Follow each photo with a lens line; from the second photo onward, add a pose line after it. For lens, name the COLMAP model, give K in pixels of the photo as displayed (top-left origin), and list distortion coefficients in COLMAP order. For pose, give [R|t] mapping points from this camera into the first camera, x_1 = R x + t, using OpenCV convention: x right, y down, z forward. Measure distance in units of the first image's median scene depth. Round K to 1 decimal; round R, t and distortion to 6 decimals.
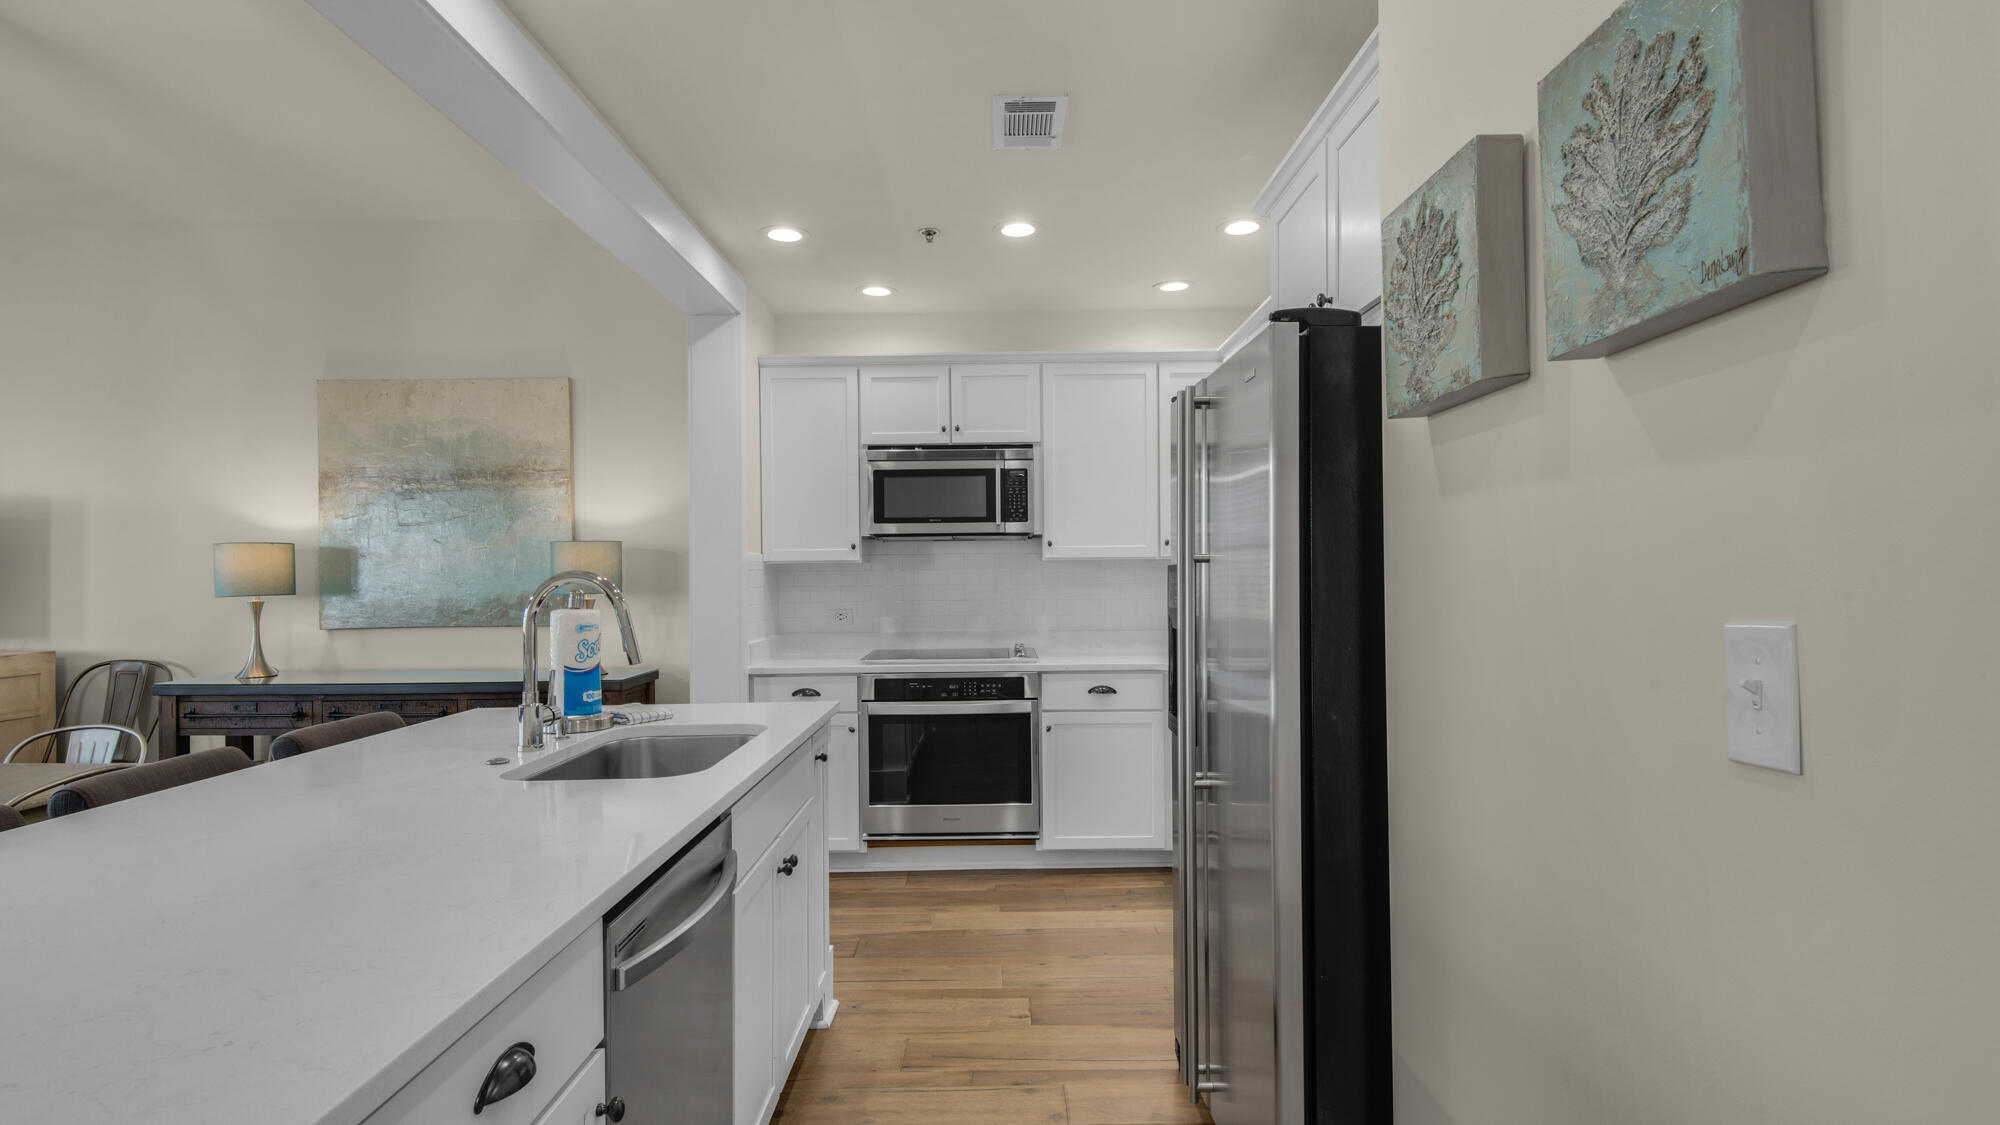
lens RADIAL K [[1010.1, 0, 990.3], [0, 1010.1, 569.7], [0, 0, 1]] dist [0.023433, -0.004335]
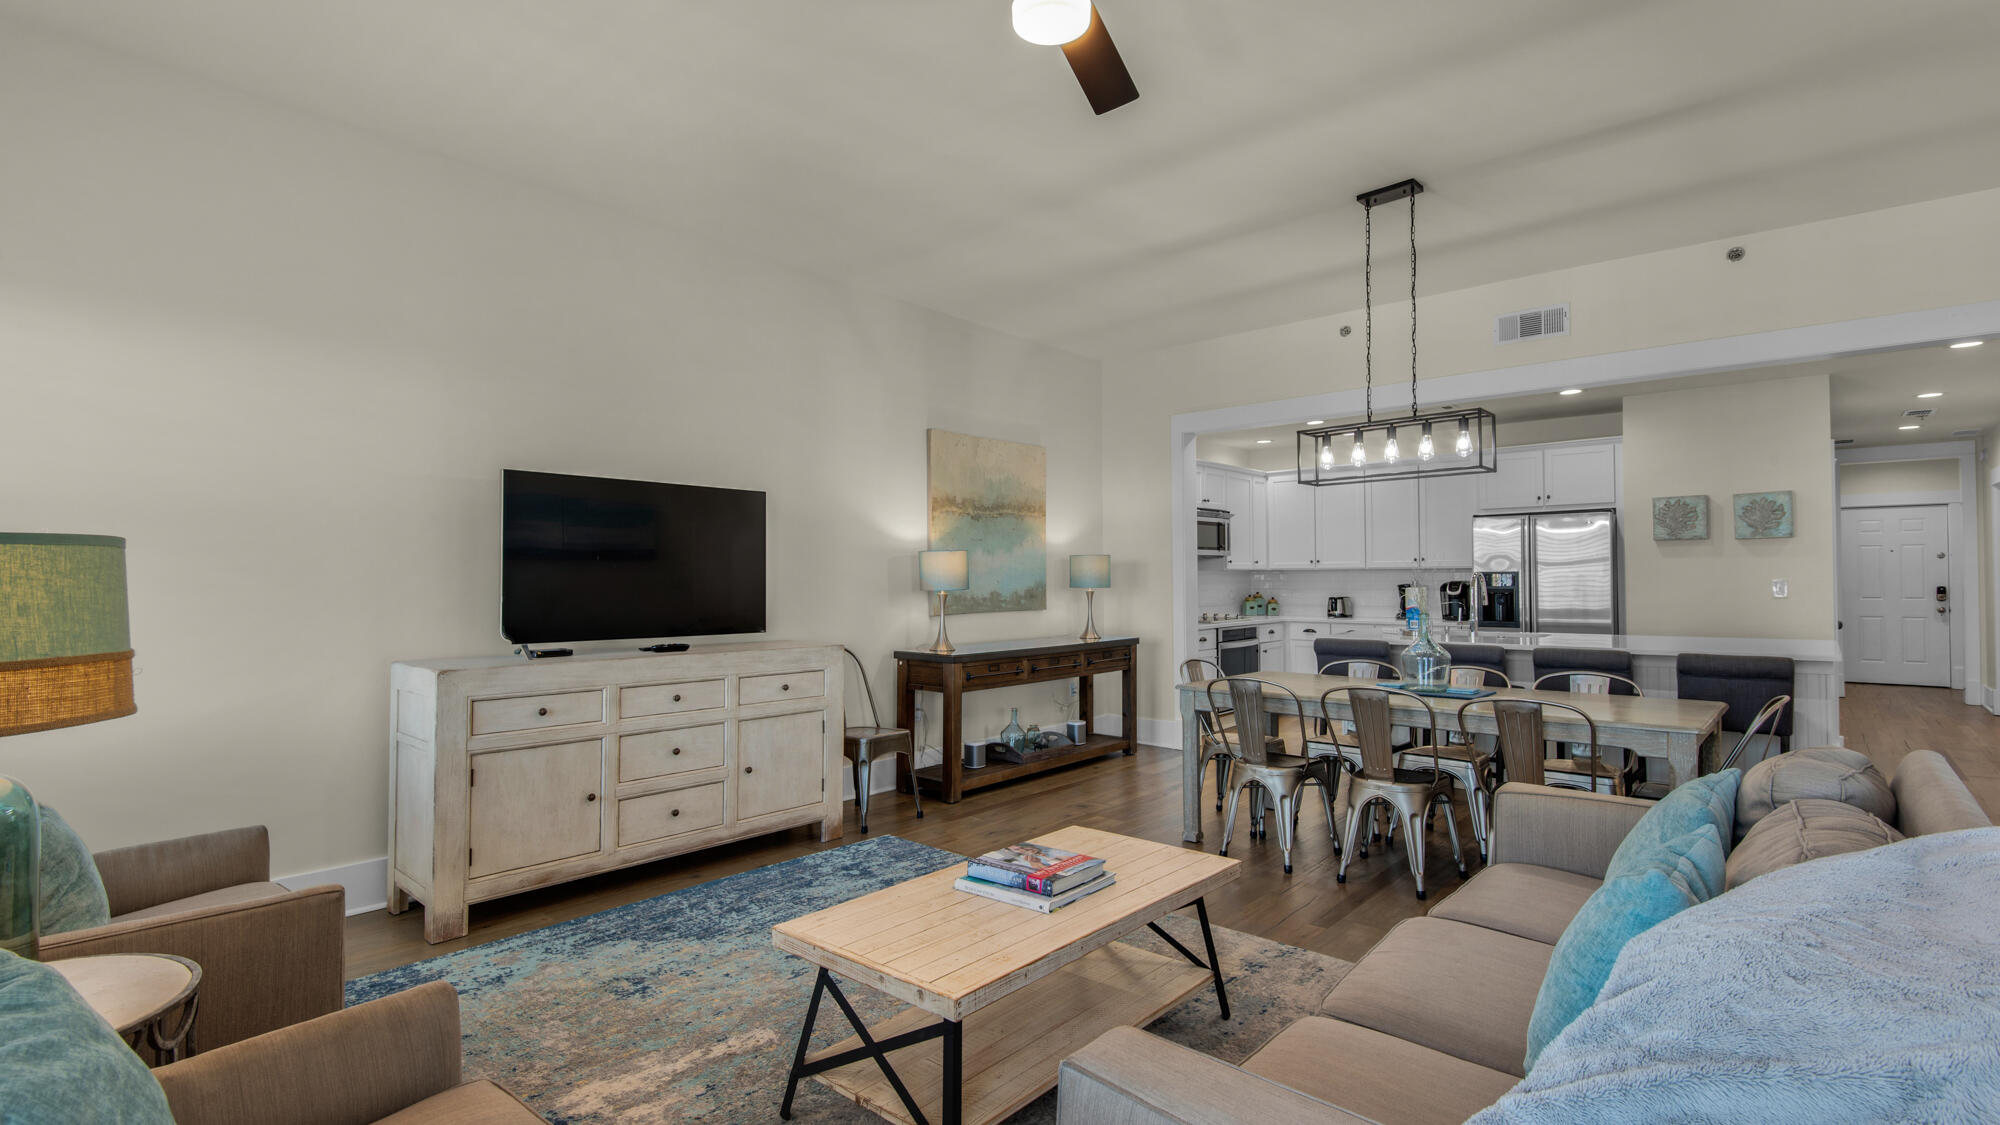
lens RADIAL K [[922.8, 0, 1002.3], [0, 922.8, 580.8], [0, 0, 1]] dist [0.013382, -0.008037]
pose [[0.650950, 0.002561, 0.759116, -1.687926], [0.003274, 0.999976, -0.006181, 0.022369], [-0.759113, 0.006509, 0.650926, 0.168201]]
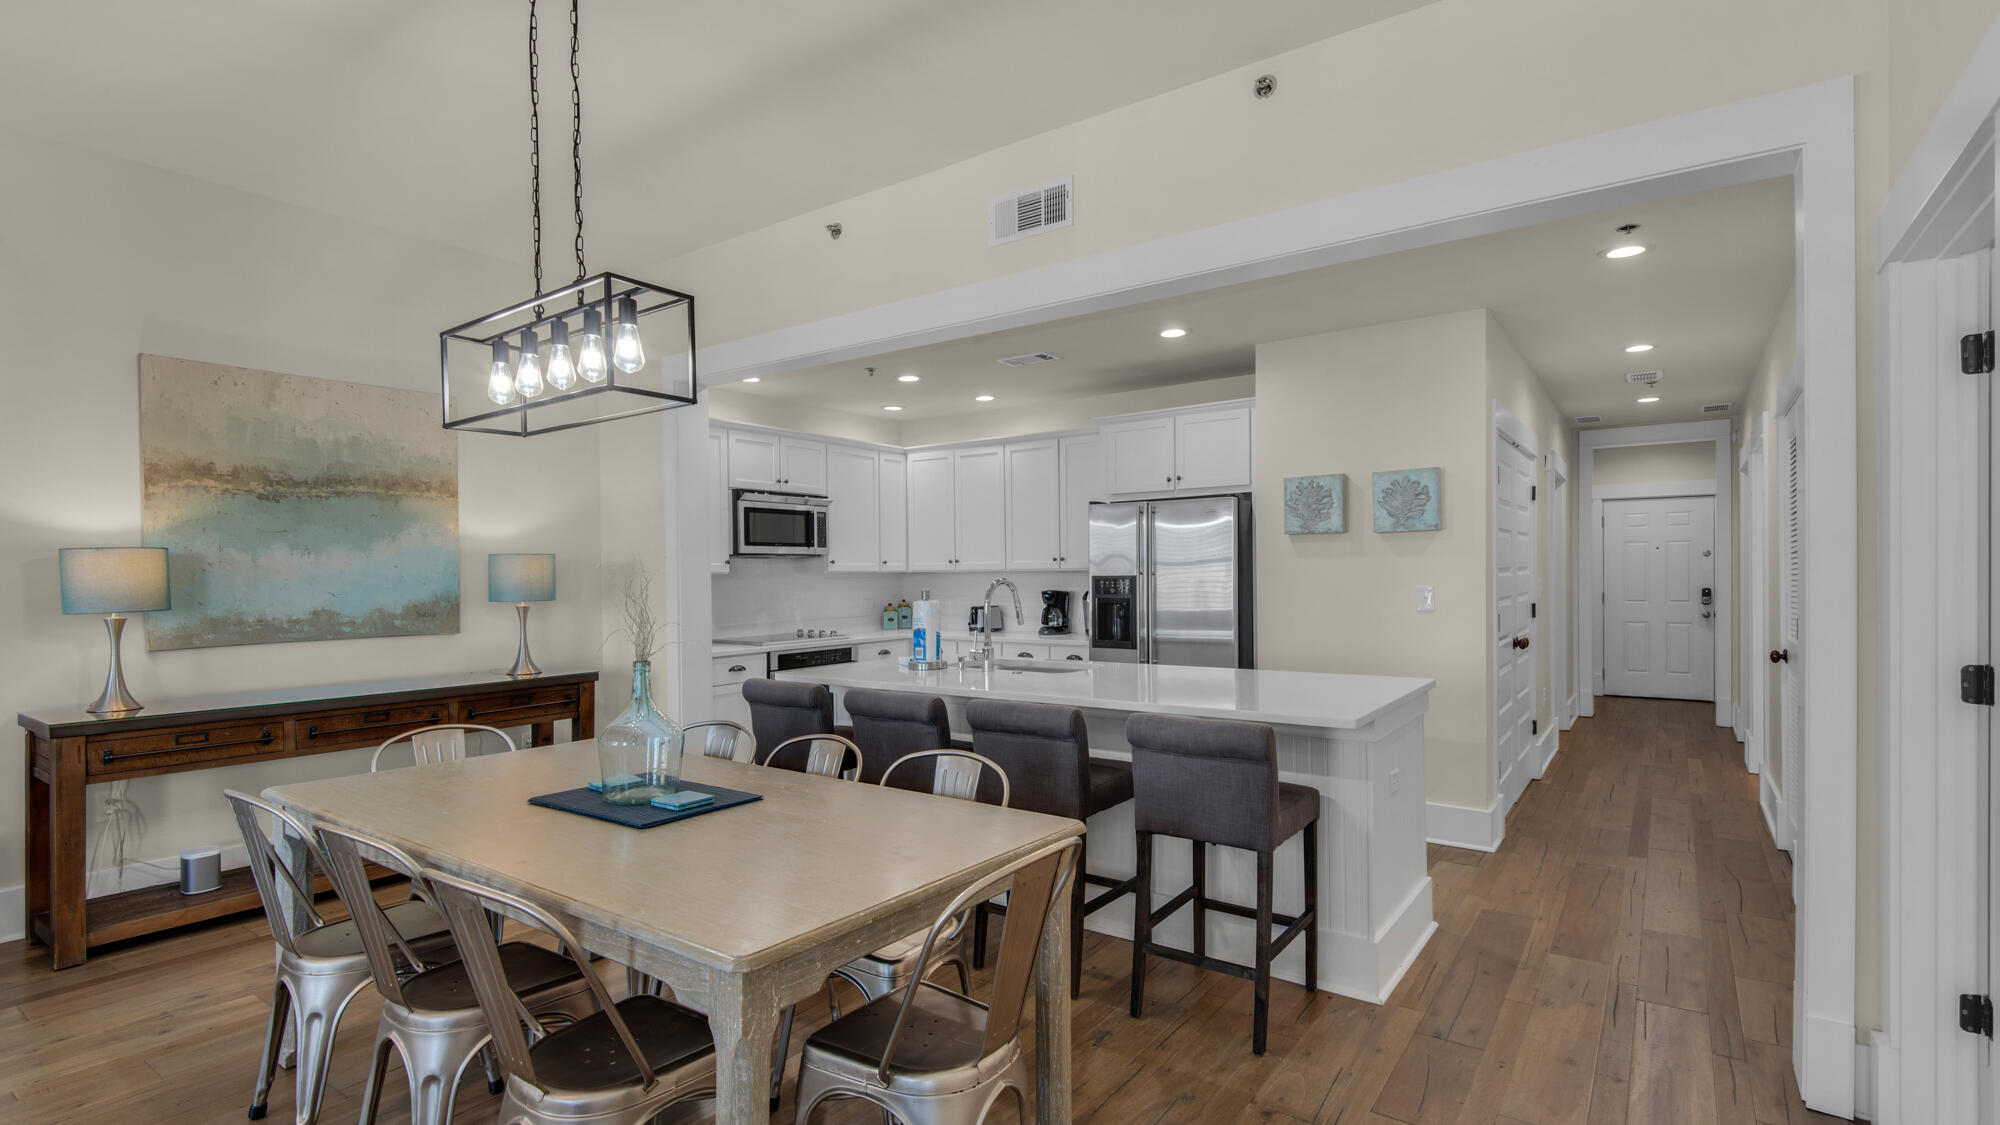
lens RADIAL K [[922.8, 0, 1011.5], [0, 922.8, 582.2], [0, 0, 1]] dist [0.013382, -0.008037]
pose [[0.572932, -0.004003, 0.819593, -0.978473], [0.006160, 0.999981, 0.000577, 0.006224], [-0.819580, 0.004718, 0.572945, -0.023113]]
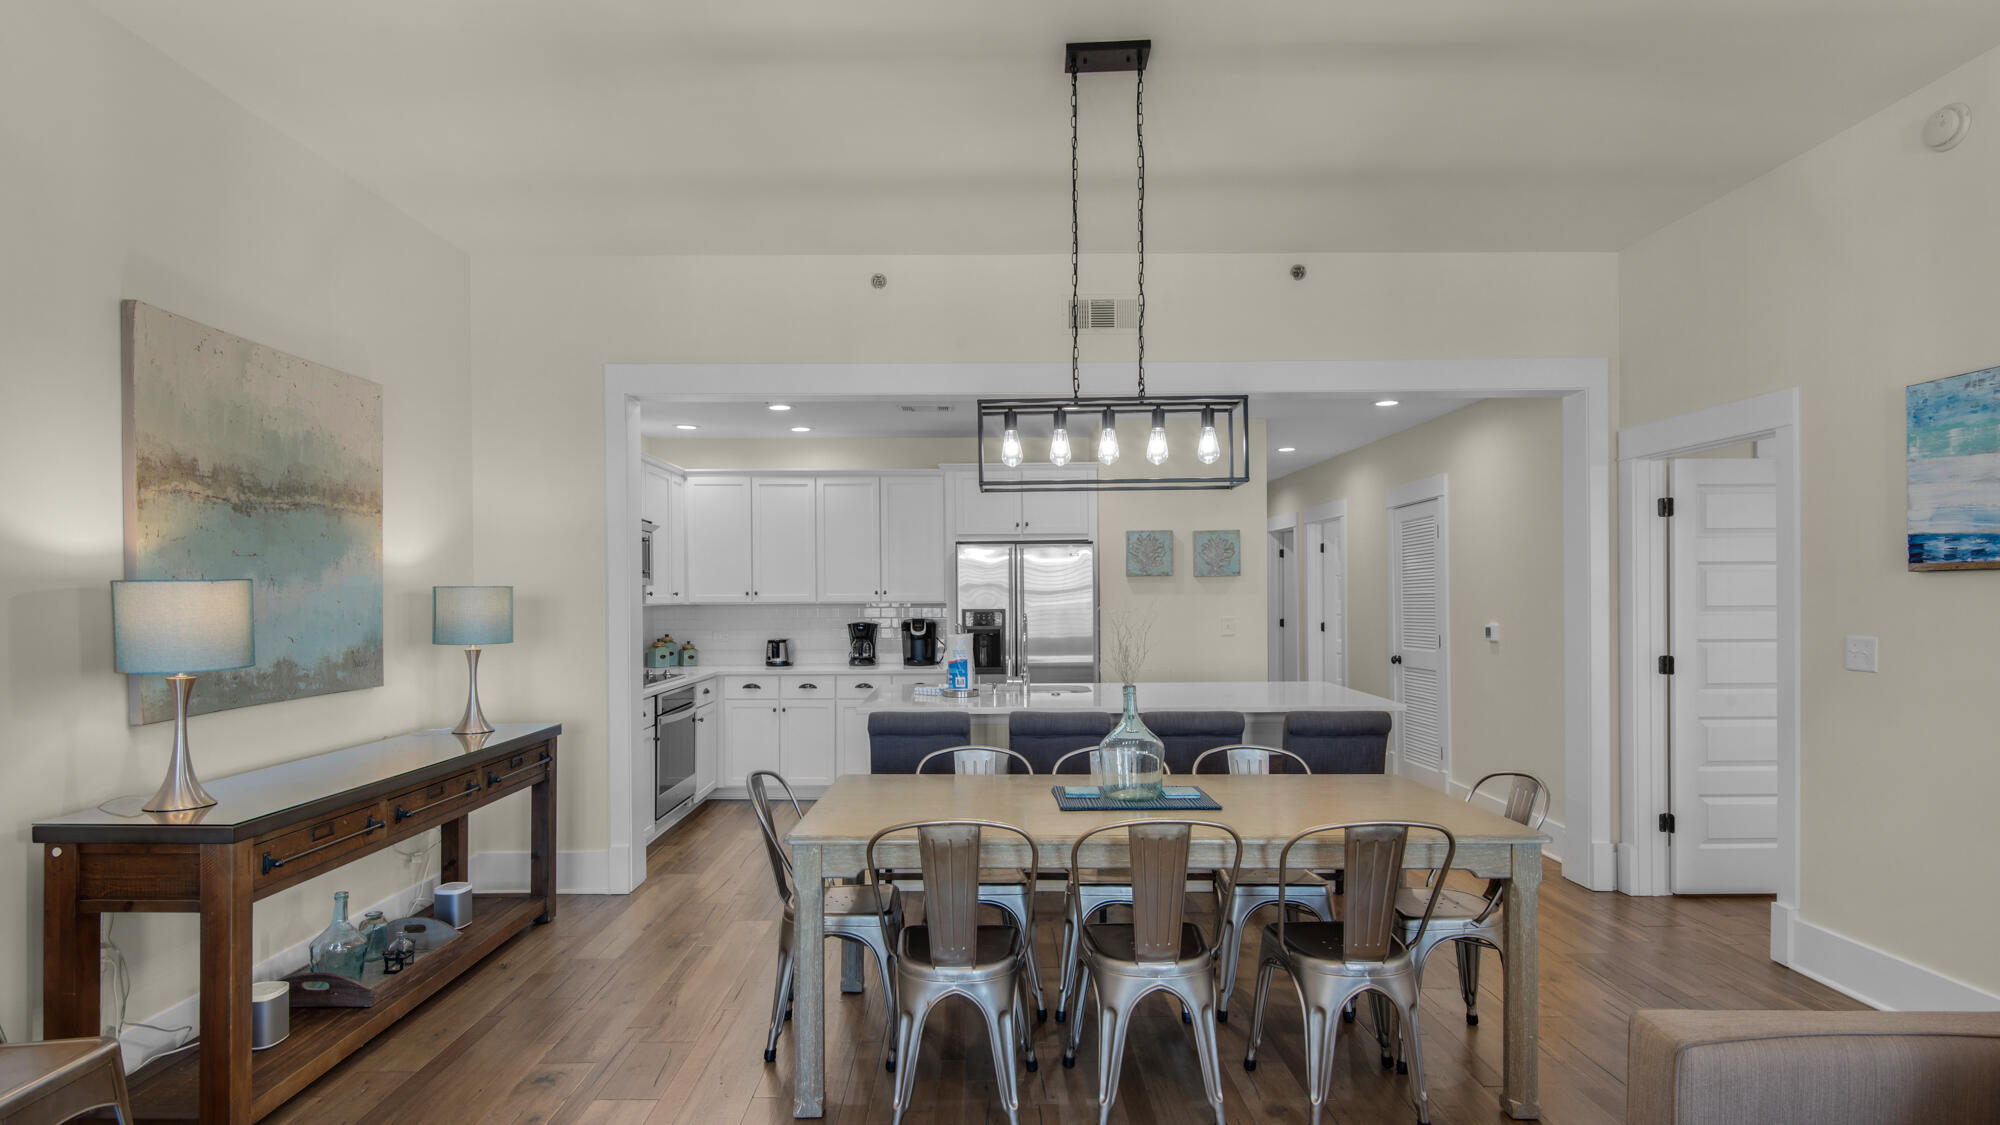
lens RADIAL K [[1010.1, 0, 976.5], [0, 1010.1, 598.5], [0, 0, 1]] dist [0.023433, -0.004335]
pose [[-0.004005, 0.005014, 0.999979, -1.396223], [0.007866, 0.999957, -0.004982, -0.008812], [-0.999961, 0.007846, -0.004044, 0.581806]]
